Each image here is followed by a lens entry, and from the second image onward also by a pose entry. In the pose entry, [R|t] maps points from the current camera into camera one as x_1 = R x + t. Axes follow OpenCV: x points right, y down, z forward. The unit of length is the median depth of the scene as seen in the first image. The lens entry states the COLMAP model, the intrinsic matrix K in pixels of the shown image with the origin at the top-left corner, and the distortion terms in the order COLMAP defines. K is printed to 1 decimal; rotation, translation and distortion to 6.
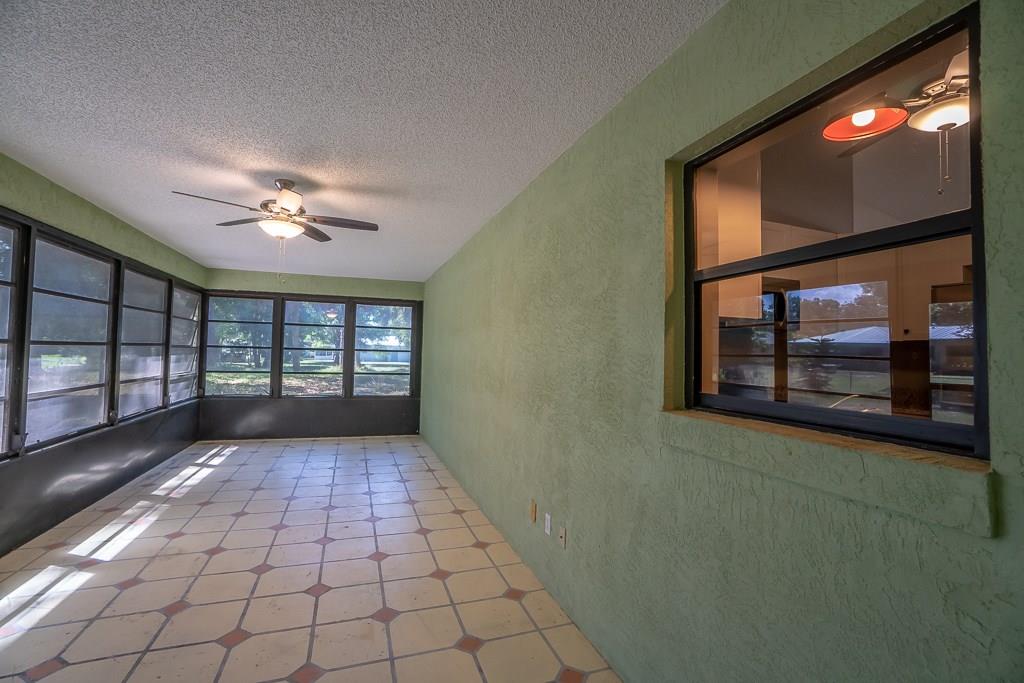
lens RADIAL K [[450.0, 0, 503.2], [0, 450.0, 339.5], [0, 0, 1]] dist [-0.059899, 0.021524]
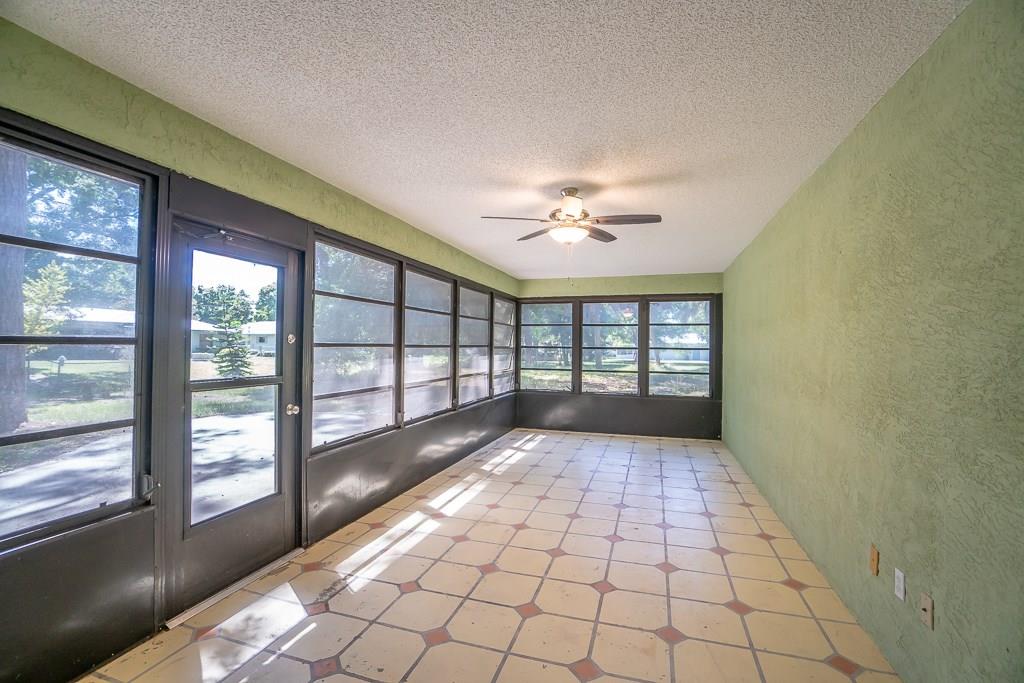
lens RADIAL K [[450.0, 0, 506.5], [0, 450.0, 339.4], [0, 0, 1]] dist [-0.059899, 0.021524]
pose [[0.800568, -0.024681, -0.598733, 0.016675], [0.026712, 0.999628, -0.005490, 0.002322], [0.598646, -0.011598, 0.800930, 0.050840]]
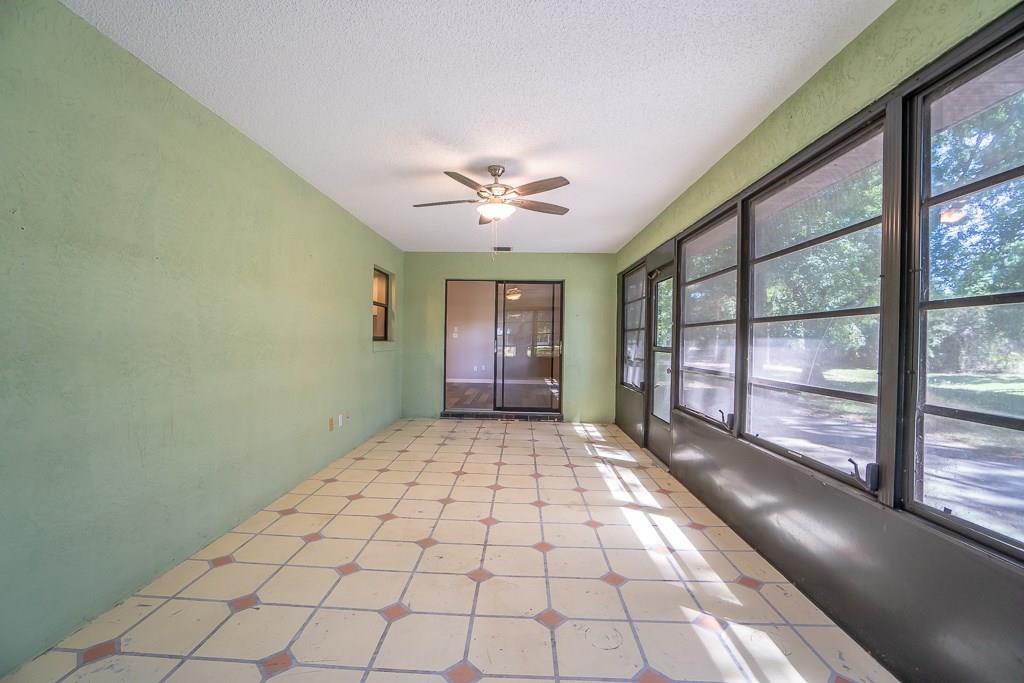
lens RADIAL K [[450.0, 0, 511.1], [0, 450.0, 341.0], [0, 0, 1]] dist [-0.059899, 0.021524]
pose [[-0.938747, -0.037983, 0.342507, -0.937037], [-0.046713, 0.998759, -0.017271, 0.088705], [-0.341426, -0.032213, -0.939357, 2.043873]]
